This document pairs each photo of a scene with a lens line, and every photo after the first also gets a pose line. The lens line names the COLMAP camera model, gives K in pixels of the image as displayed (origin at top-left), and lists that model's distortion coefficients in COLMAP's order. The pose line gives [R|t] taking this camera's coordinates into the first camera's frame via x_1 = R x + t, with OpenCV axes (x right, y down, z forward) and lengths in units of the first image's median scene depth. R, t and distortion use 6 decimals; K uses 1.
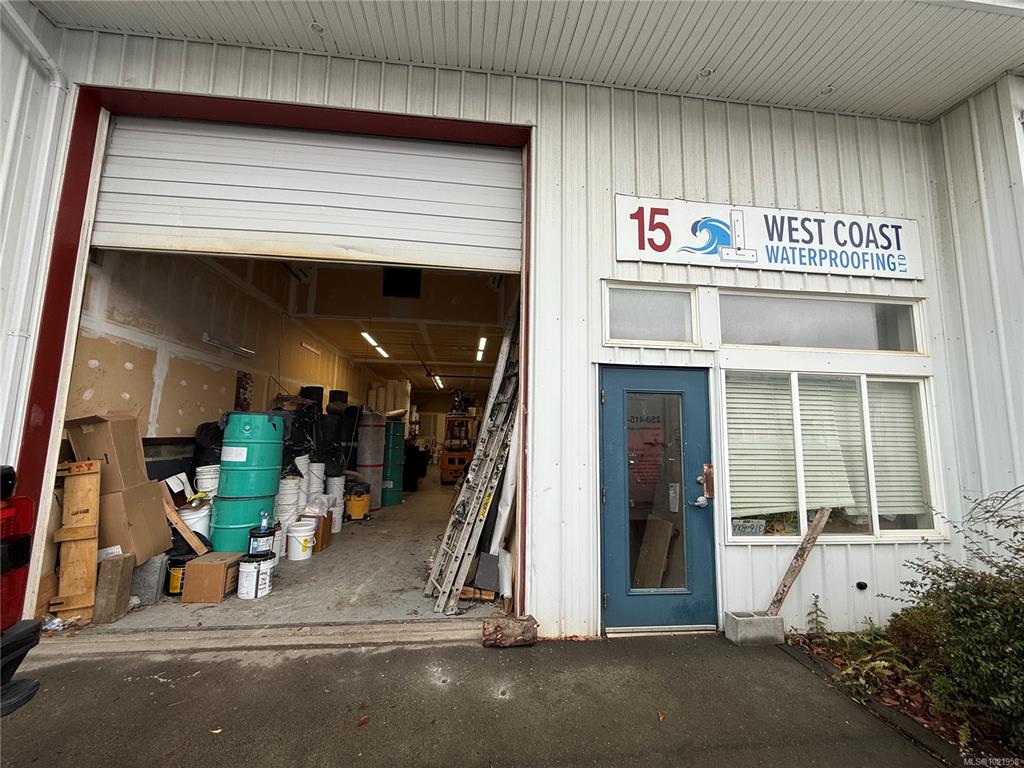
lens RADIAL K [[421.9, 0, 500.5], [0, 421.9, 369.3], [0, 0, 1]] dist [0.007042, 0.000754]
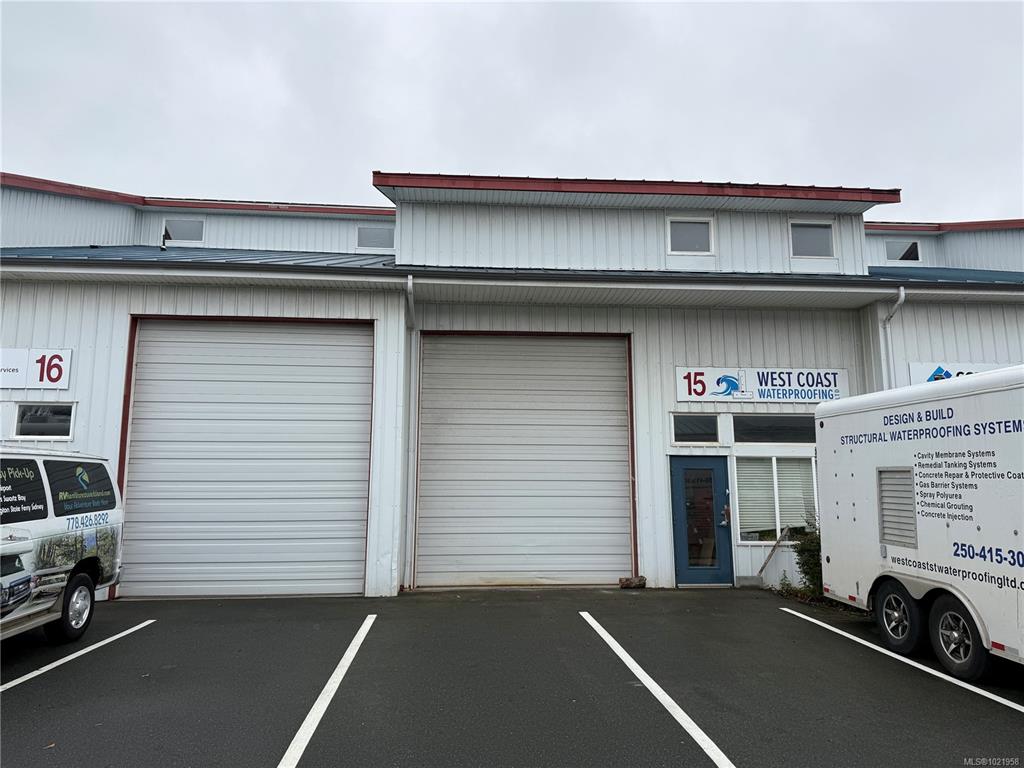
lens RADIAL K [[716.3, 0, 491.6], [0, 716.3, 383.6], [0, 0, 1]] dist [0.066874, -0.077237]
pose [[0.998605, -0.028647, -0.044351, -0.424302], [0.027702, 0.999379, -0.021787, -0.286536], [0.044948, 0.020528, 0.998778, -2.317069]]
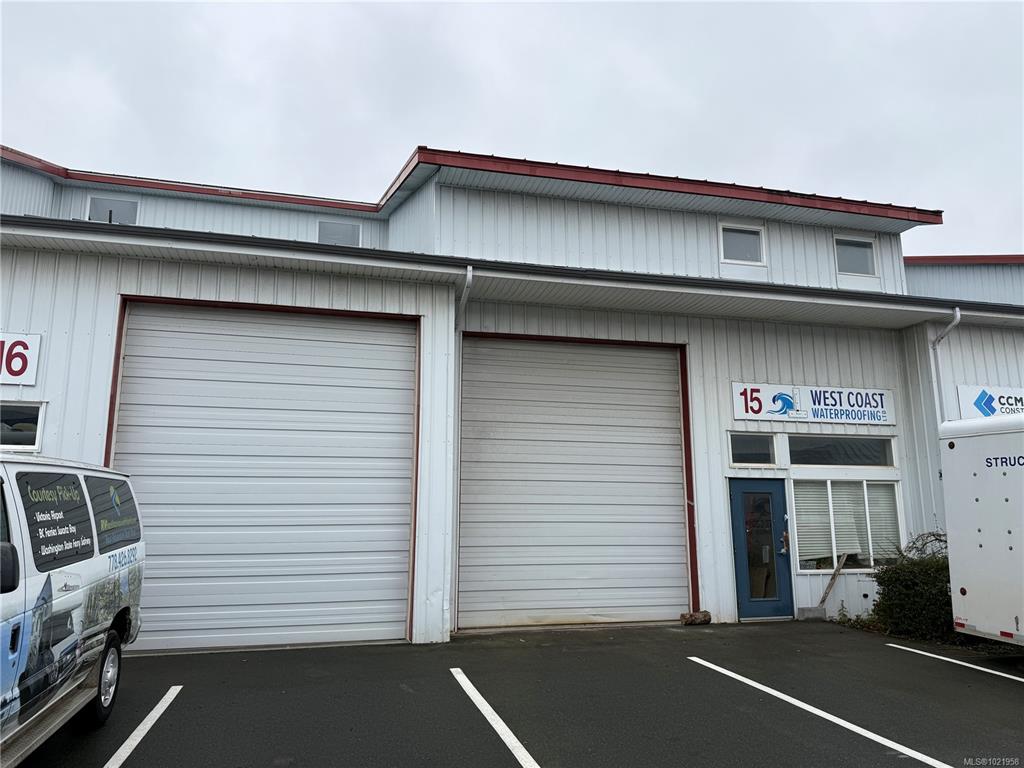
lens RADIAL K [[716.3, 0, 487.0], [0, 716.3, 382.8], [0, 0, 1]] dist [0.066874, -0.077237]
pose [[0.991883, 0.000913, 0.127153, -1.151586], [0.005455, 0.998748, -0.049720, -0.261389], [-0.127039, 0.050010, 0.990636, -1.907062]]
